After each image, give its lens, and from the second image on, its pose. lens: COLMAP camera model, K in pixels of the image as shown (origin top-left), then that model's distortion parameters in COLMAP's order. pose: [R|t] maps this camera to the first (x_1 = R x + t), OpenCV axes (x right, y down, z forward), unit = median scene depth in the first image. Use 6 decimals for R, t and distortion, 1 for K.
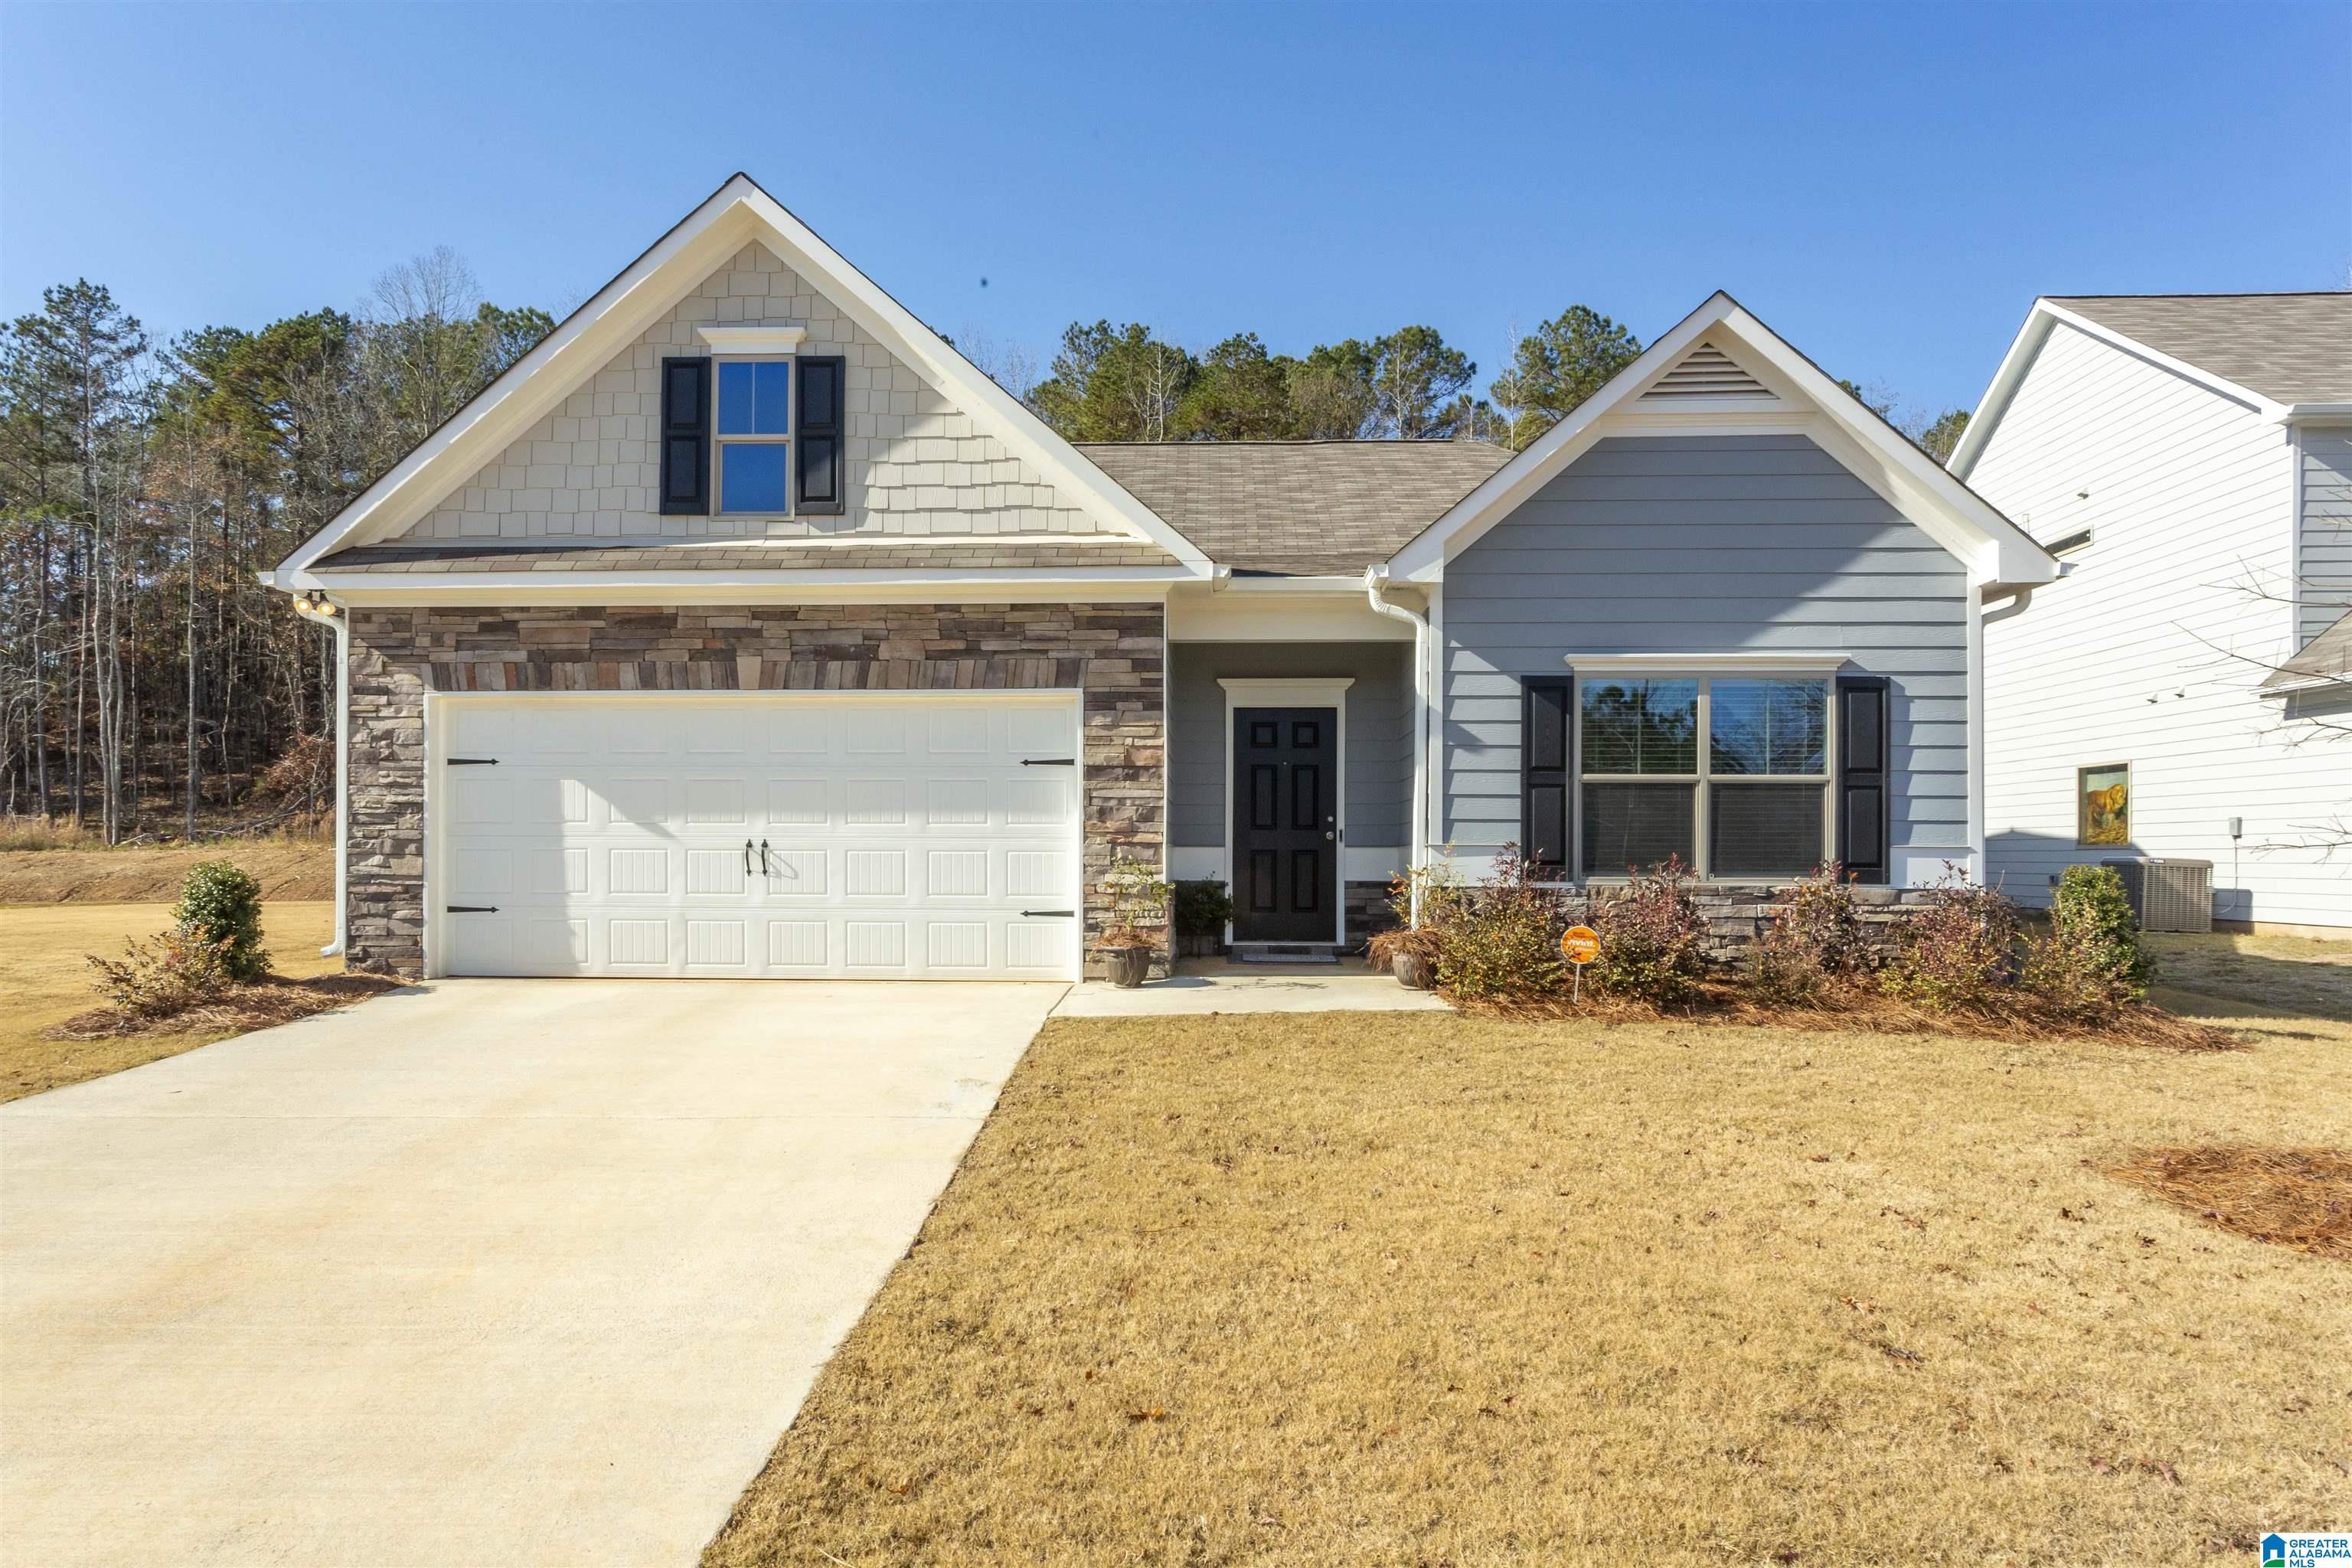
lens RADIAL K [[1421.0, 0, 1178.6], [0, 1421.0, 852.9], [0, 0, 1]] dist [-0.004401, 0.000728]
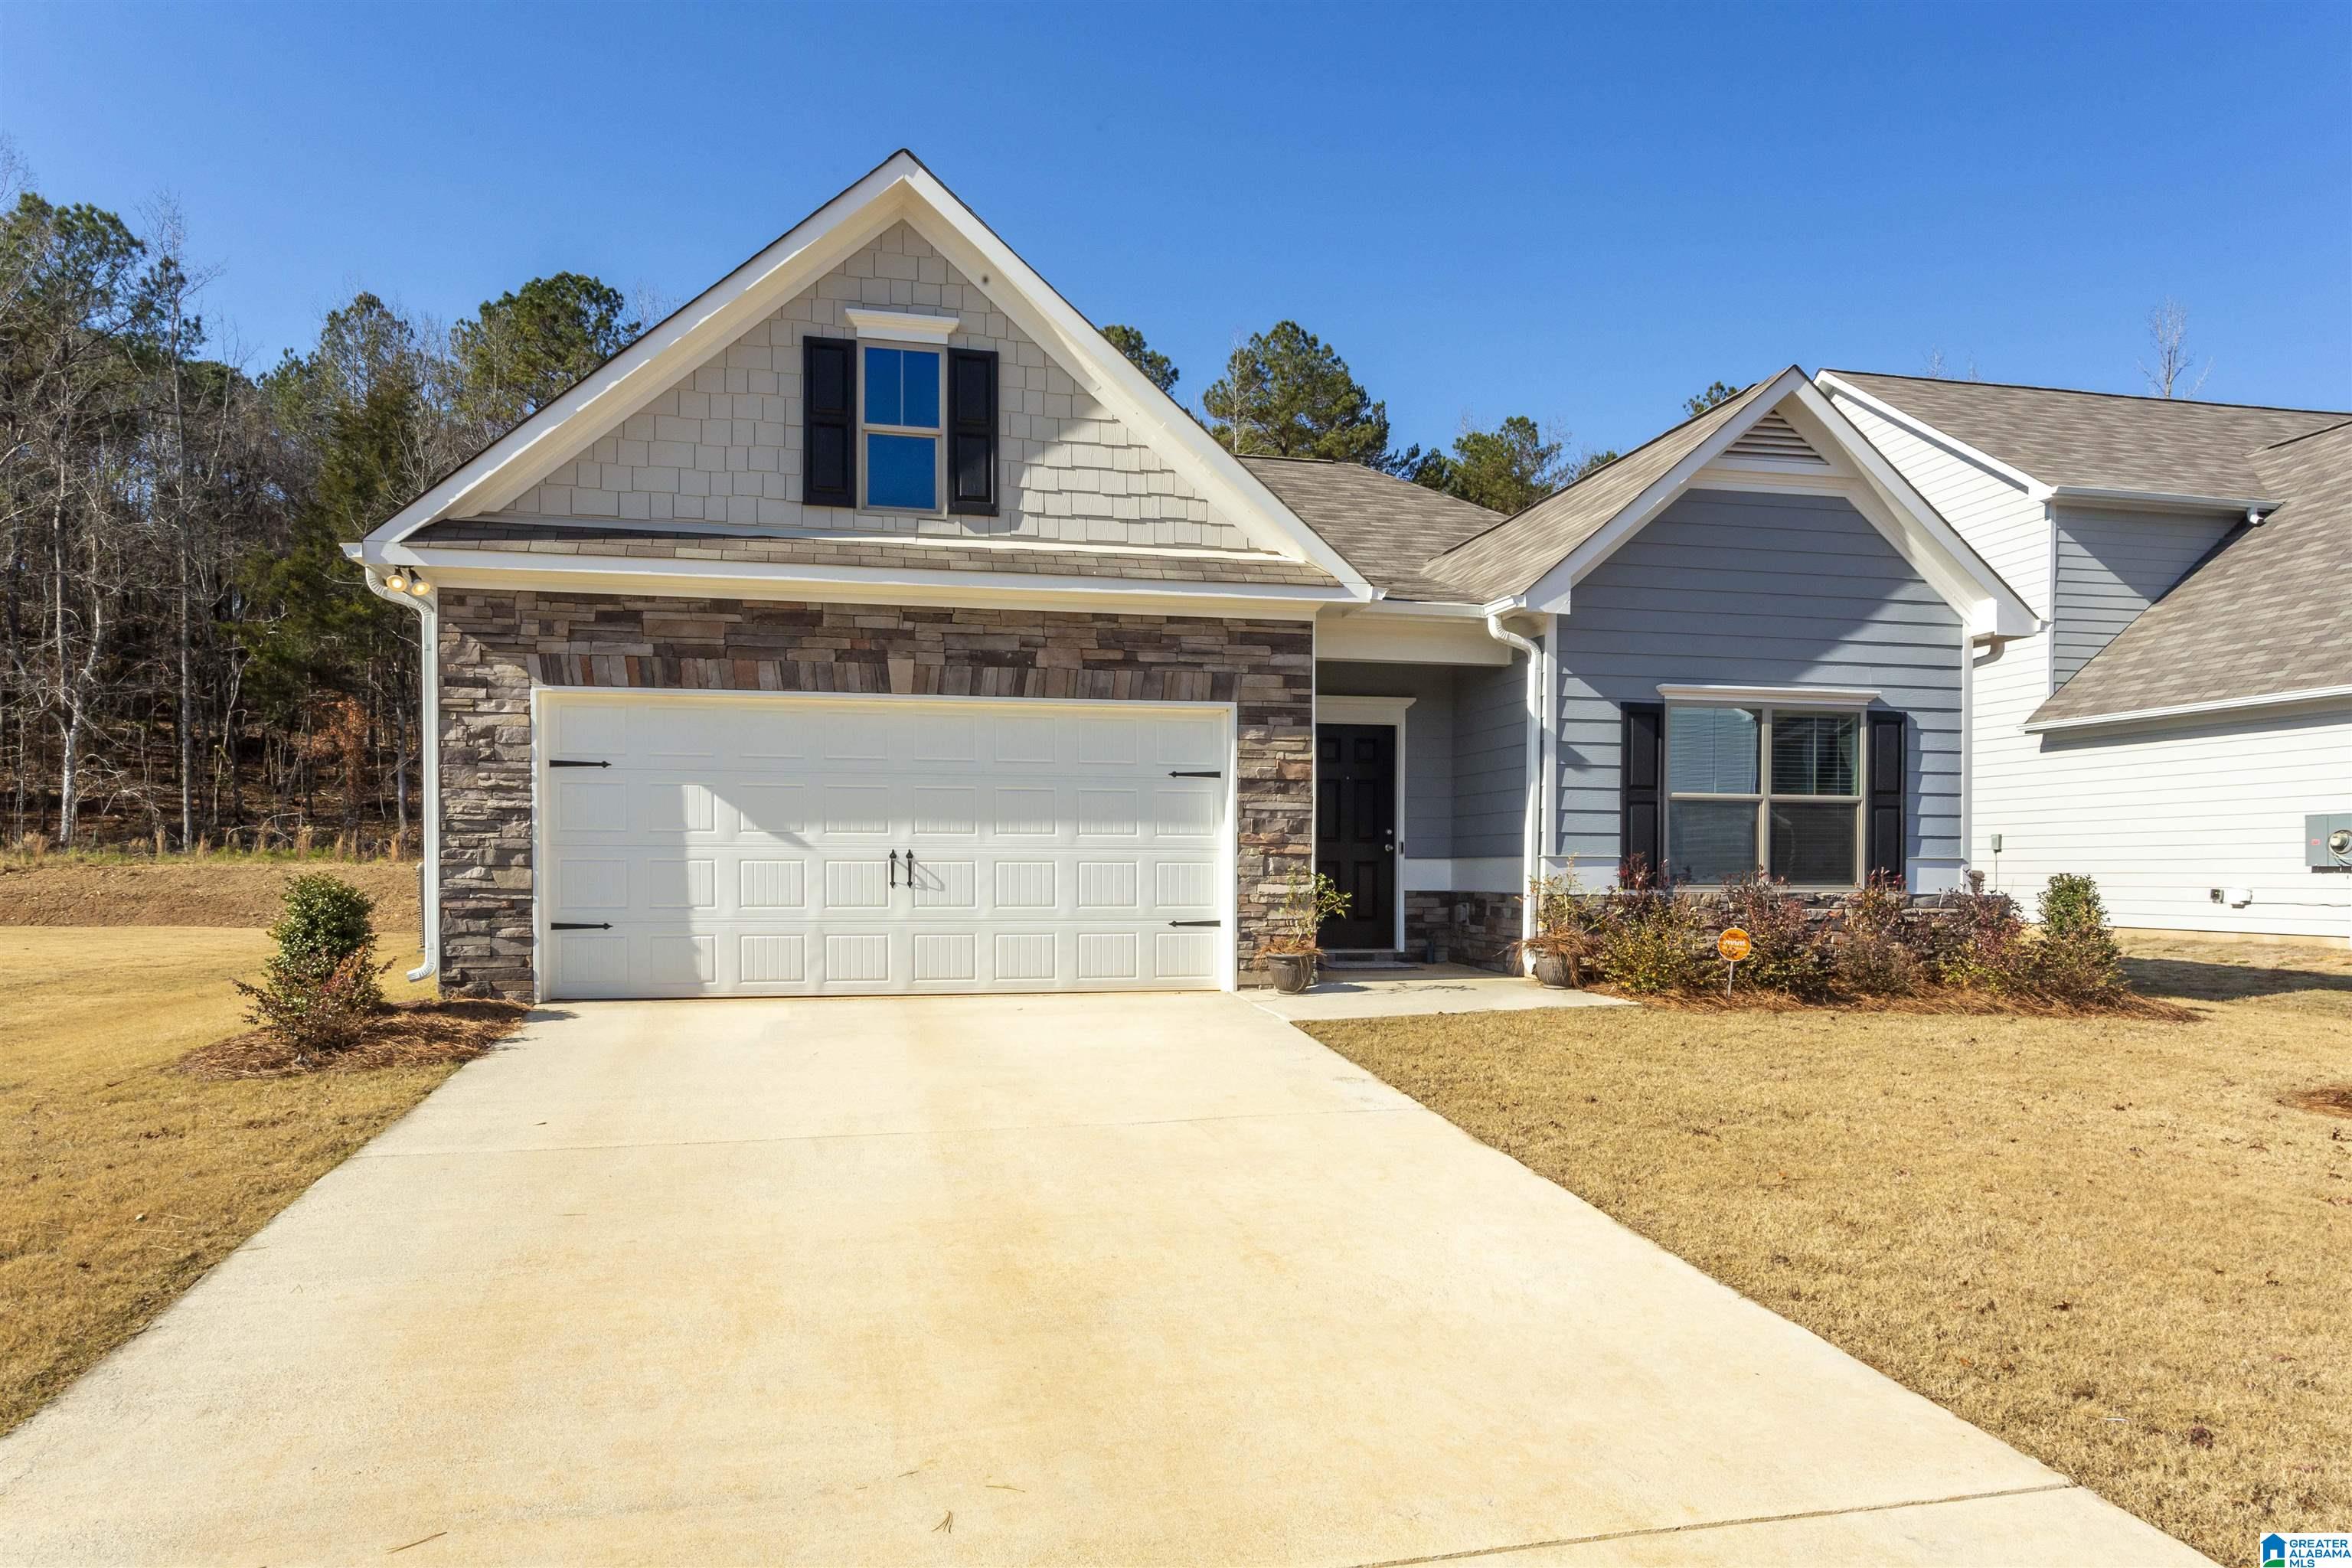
lens RADIAL K [[1483.0, 0, 1174.6], [0, 1483.0, 905.3], [0, 0, 1]] dist [-0.003576, 0.000523]
pose [[0.965474, -0.007615, 0.260387, -0.386134], [0.000772, 0.999652, 0.026371, 0.001660], [-0.260497, -0.025259, 0.965144, -0.019120]]
